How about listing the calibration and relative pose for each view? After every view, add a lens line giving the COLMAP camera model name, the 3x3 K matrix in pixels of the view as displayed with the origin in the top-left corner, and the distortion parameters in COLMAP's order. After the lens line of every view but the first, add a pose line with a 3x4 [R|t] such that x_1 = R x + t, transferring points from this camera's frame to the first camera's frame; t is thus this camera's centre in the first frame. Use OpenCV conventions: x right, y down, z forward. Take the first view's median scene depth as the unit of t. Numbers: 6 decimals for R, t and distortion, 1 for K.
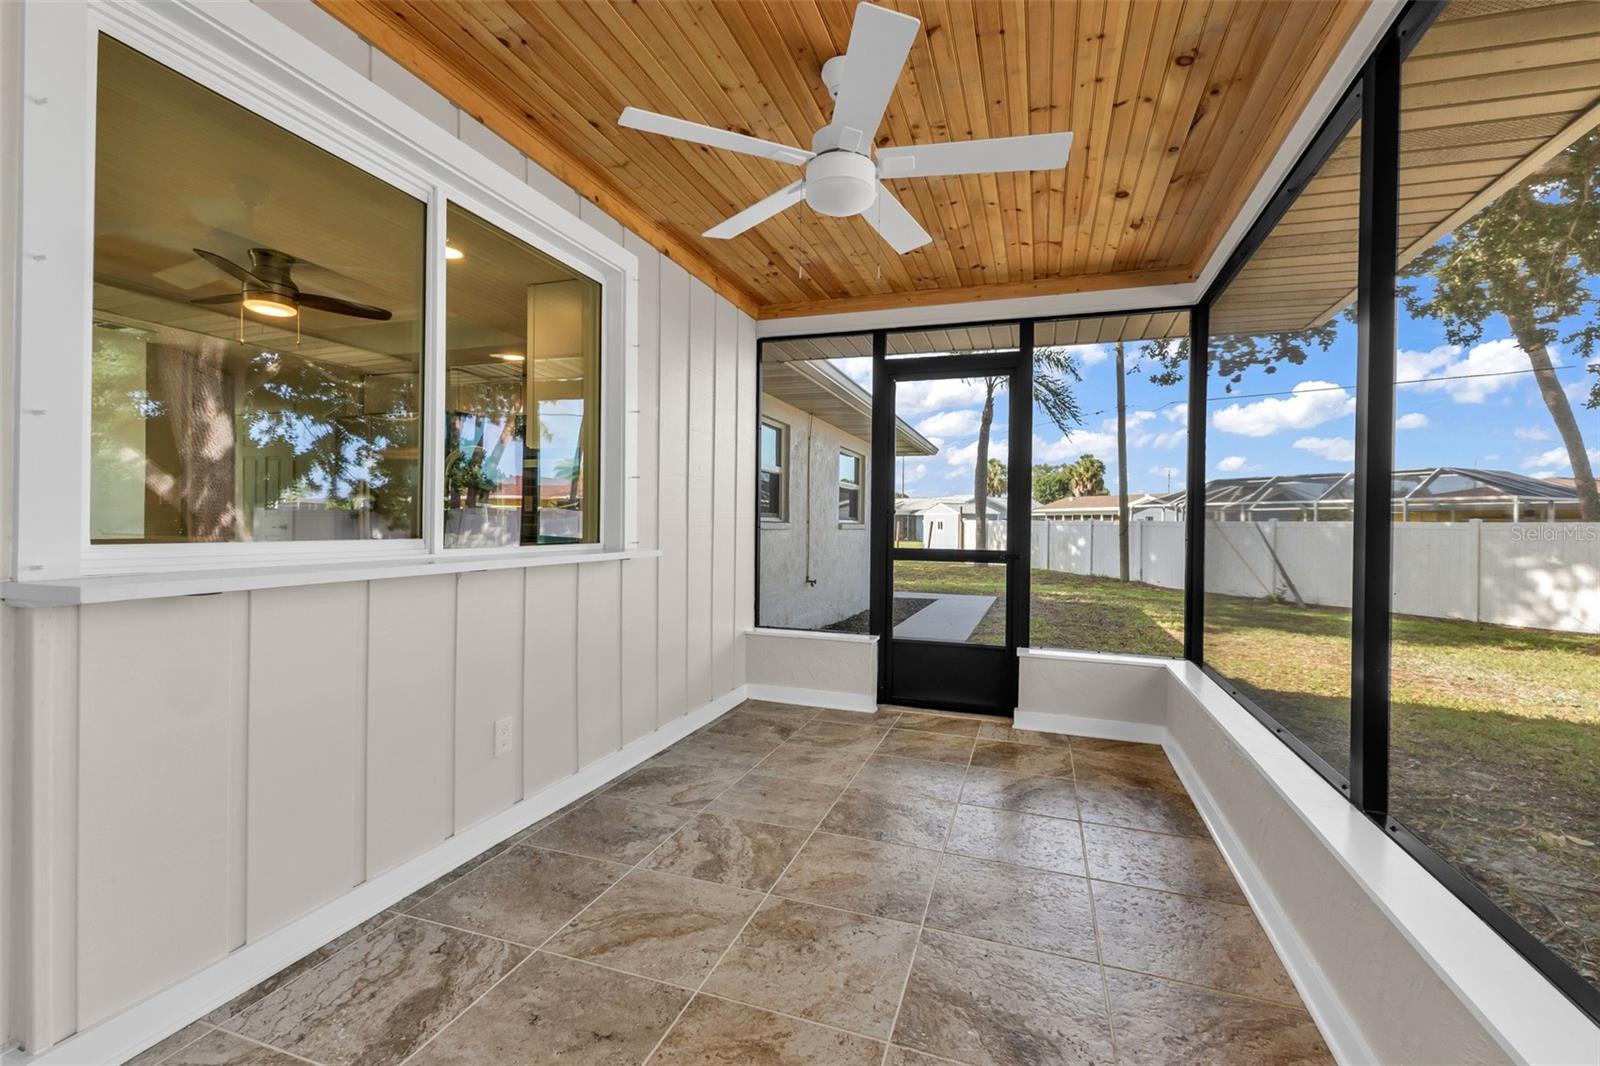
lens RADIAL K [[686.7, 0, 800.0], [0, 686.7, 533.0], [0, 0, 1]] dist [-0.024298, 0.000140]
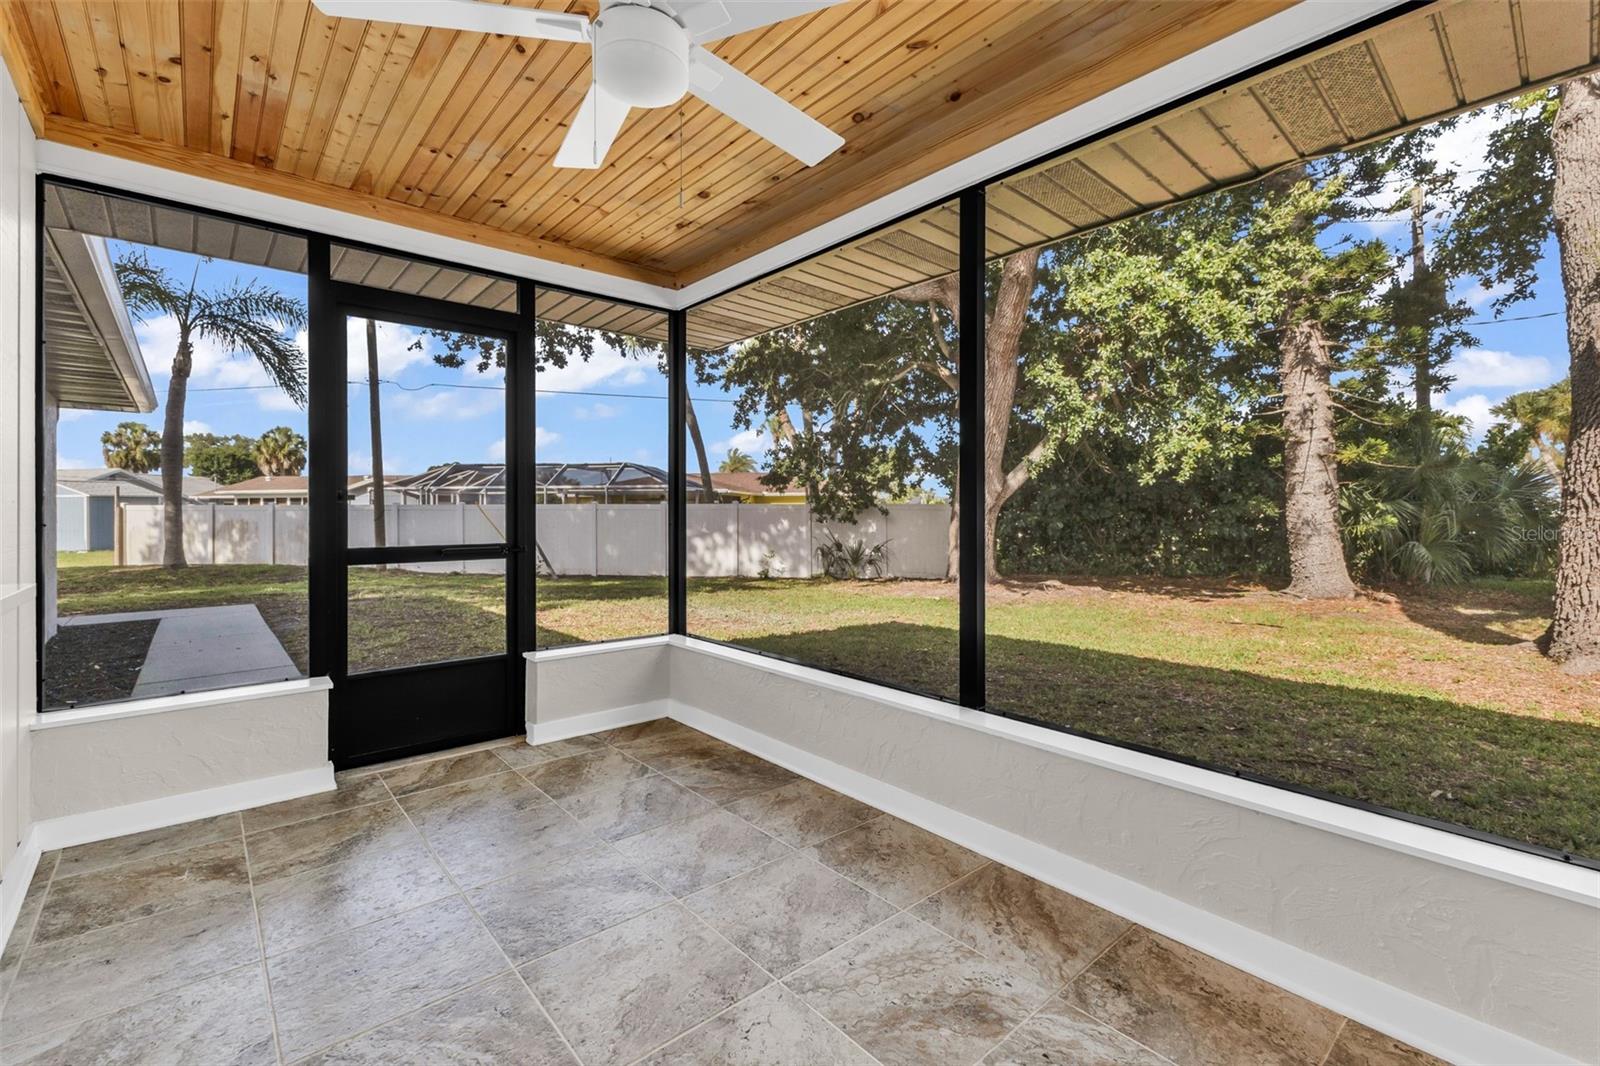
lens RADIAL K [[687.5, 0, 799.6], [0, 687.5, 501.7], [0, 0, 1]] dist [0.000499, -0.003494]
pose [[0.490371, -0.002806, 0.871509, -0.291345], [0.021881, 0.999719, -0.009093, -0.009377], [-0.871239, 0.023528, 0.490295, 0.277572]]
